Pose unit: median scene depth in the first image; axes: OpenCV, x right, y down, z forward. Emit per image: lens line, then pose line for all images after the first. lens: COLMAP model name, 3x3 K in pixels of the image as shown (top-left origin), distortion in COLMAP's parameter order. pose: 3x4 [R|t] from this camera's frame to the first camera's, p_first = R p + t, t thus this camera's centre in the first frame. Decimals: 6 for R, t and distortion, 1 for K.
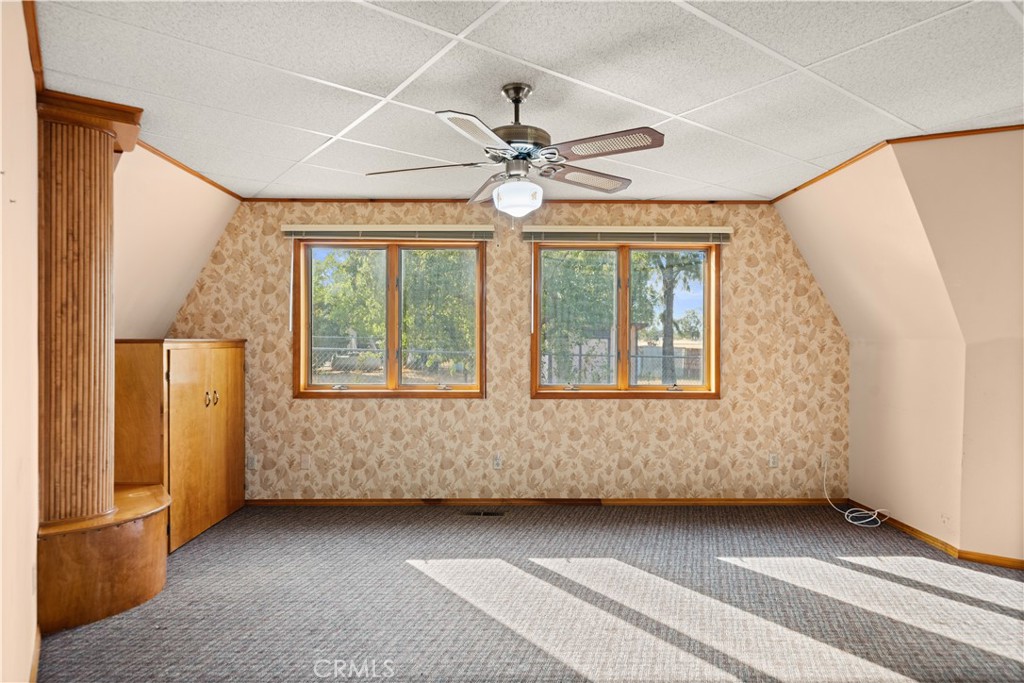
lens RADIAL K [[604.3, 0, 512.0], [0, 604.3, 341.5], [0, 0, 1]] dist [0.001049, 0.001041]
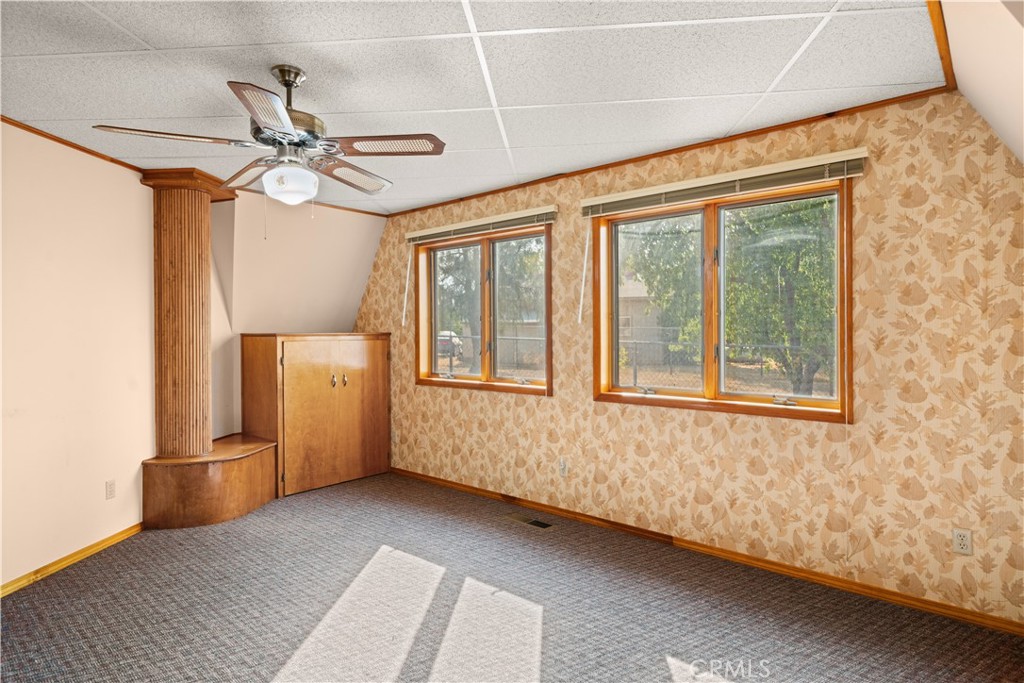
lens RADIAL K [[578.2, 0, 511.7], [0, 578.2, 335.8], [0, 0, 1]] dist [0.001635, 0.000639]
pose [[0.731471, -0.001338, -0.681871, 0.508065], [0.004908, 0.999982, 0.003303, -0.000373], [0.681855, -0.005763, 0.731465, 0.323526]]
